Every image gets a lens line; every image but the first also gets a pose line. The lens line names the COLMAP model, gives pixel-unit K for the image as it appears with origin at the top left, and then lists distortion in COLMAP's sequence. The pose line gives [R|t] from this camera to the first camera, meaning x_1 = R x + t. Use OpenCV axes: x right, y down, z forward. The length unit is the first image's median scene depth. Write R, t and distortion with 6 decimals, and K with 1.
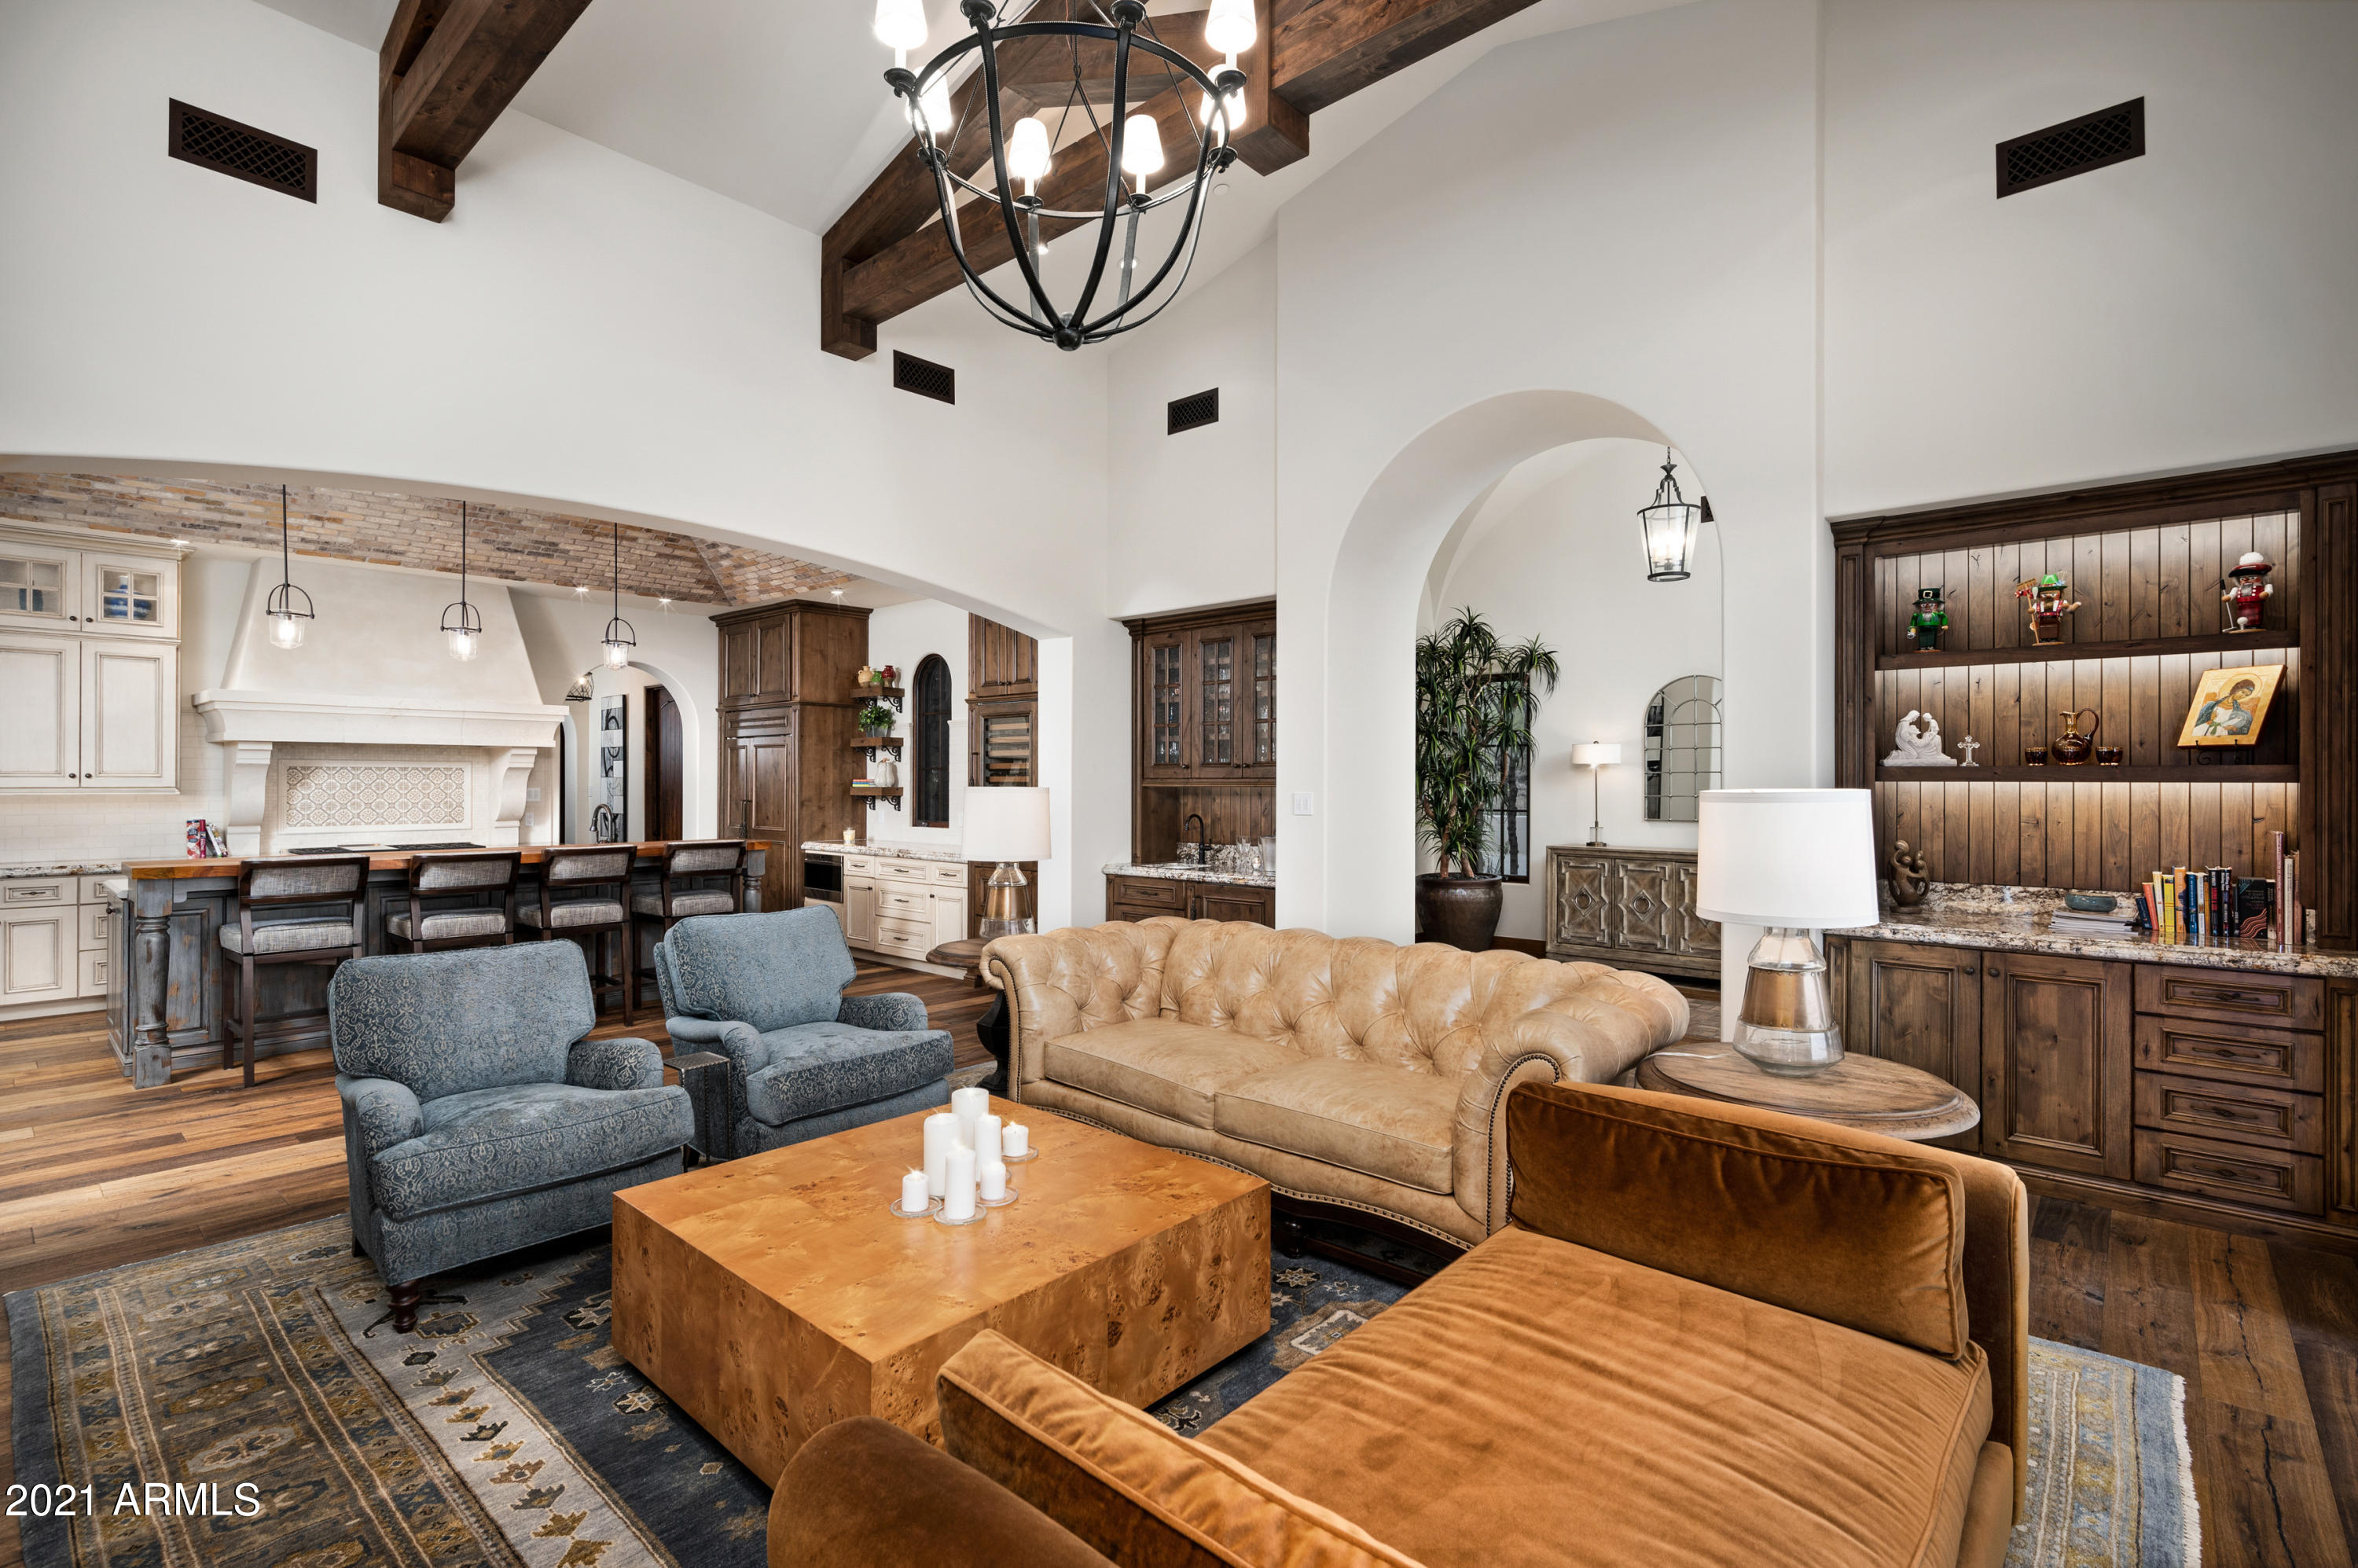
lens RADIAL K [[1075.9, 0, 1179.0], [0, 1075.9, 784.0], [0, 0, 1]] dist [0.002988, 0.000545]
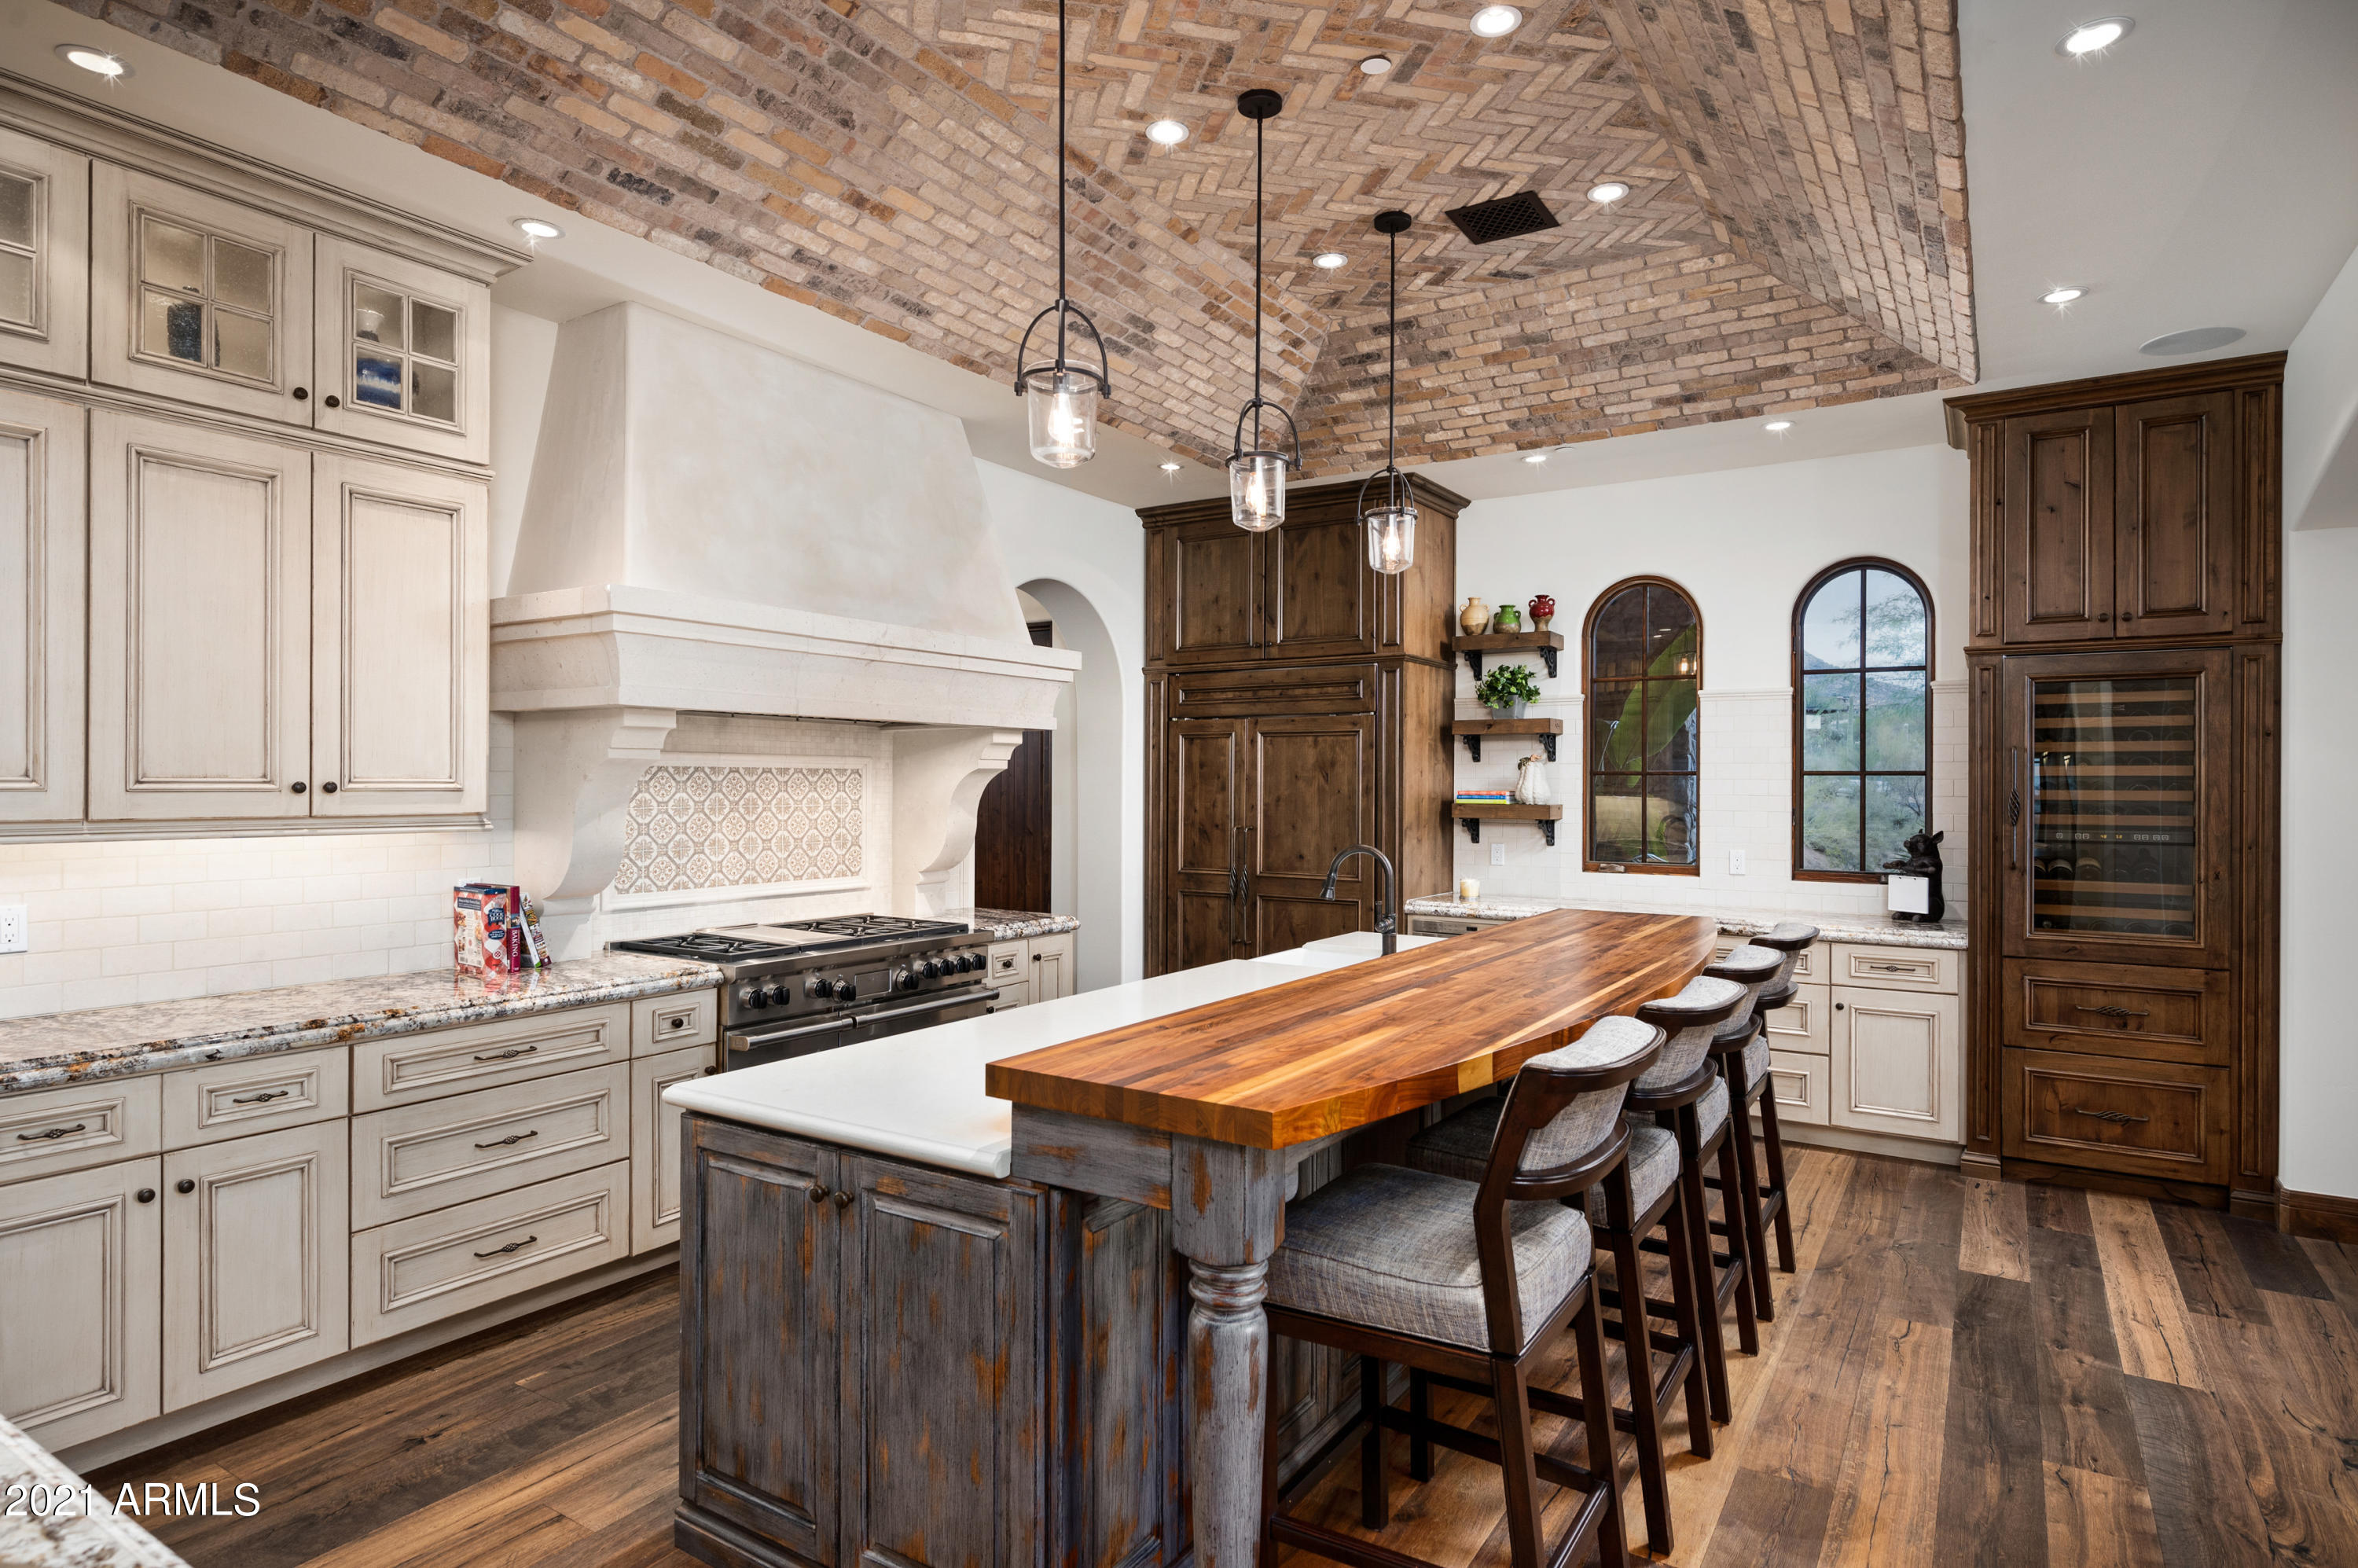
lens RADIAL K [[1268.7, 0, 1179.0], [0, 1268.7, 784.0], [0, 0, 1]] dist [0.019717, -0.000084]
pose [[0.990260, 0.002664, 0.139204, -0.718574], [-0.002265, 0.999993, -0.003023, -0.007651], [-0.139211, 0.002678, 0.990259, 0.453870]]
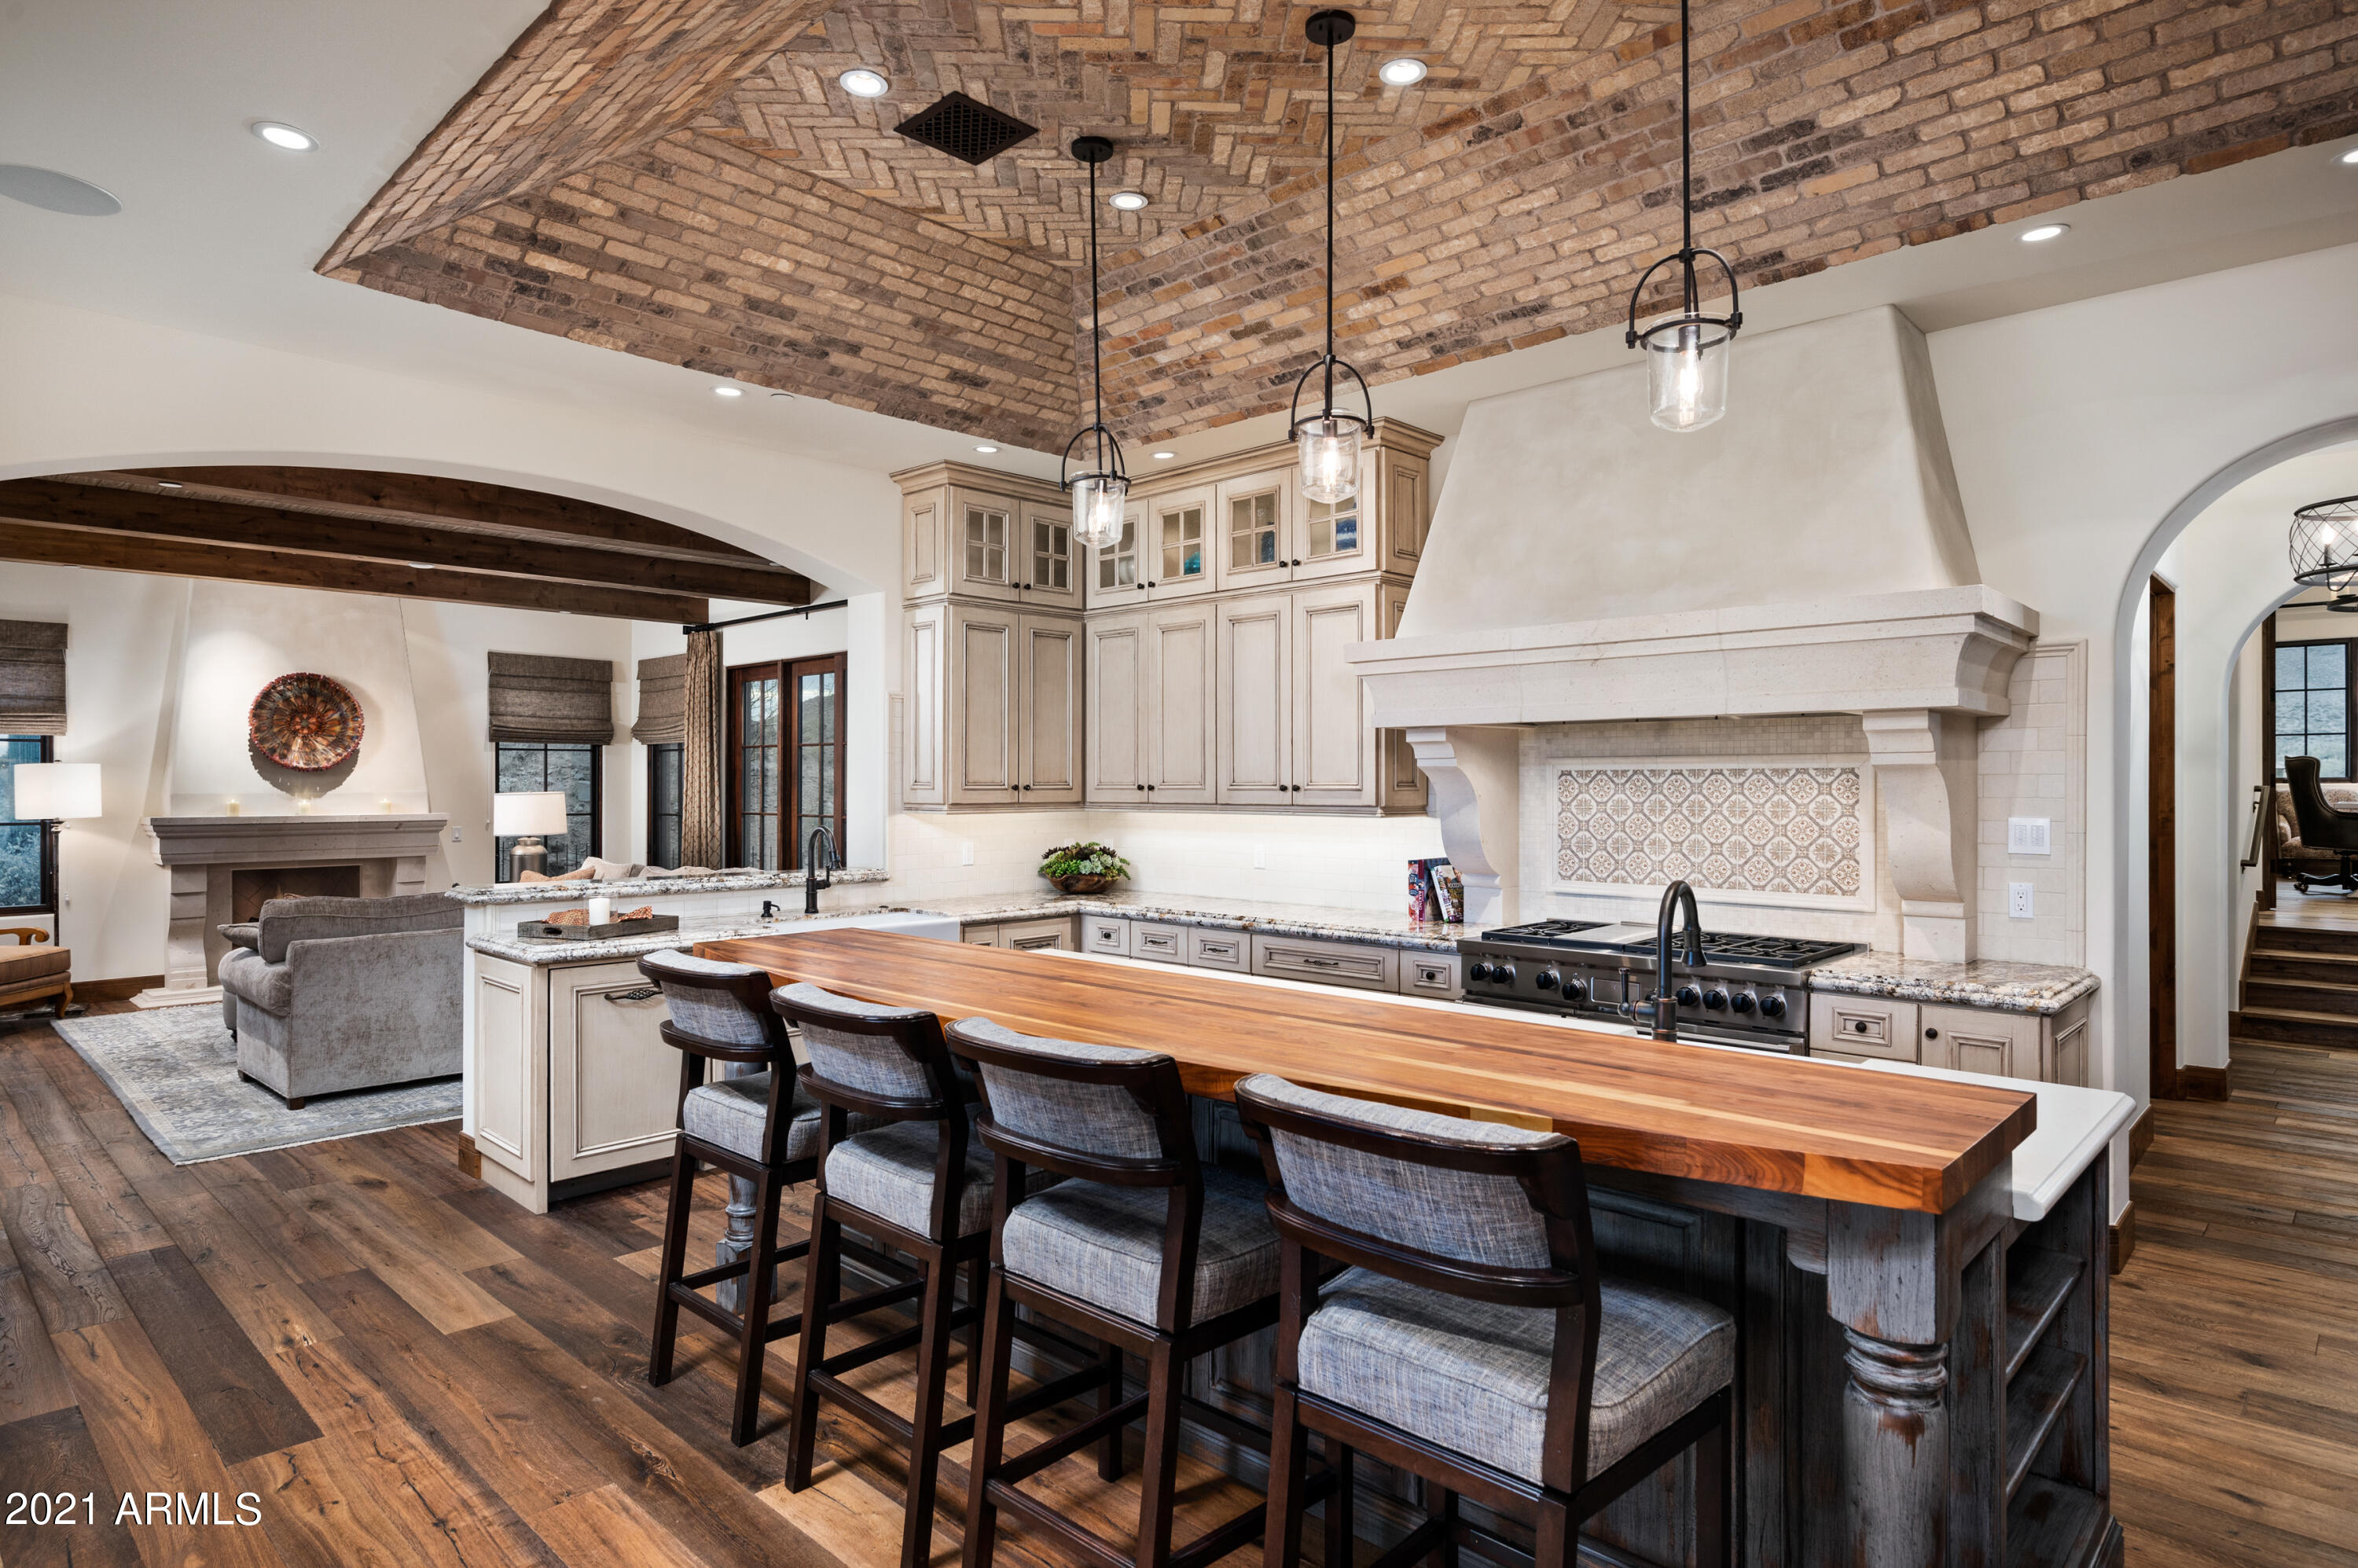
lens RADIAL K [[1293.3, 0, 1179.0], [0, 1293.3, 784.0], [0, 0, 1]] dist [-0.000762, 0.000553]
pose [[-0.041558, 0.000282, -0.999136, -0.169036], [-0.002219, 0.999997, 0.000375, -0.009854], [0.999134, 0.002232, -0.041557, 0.903939]]
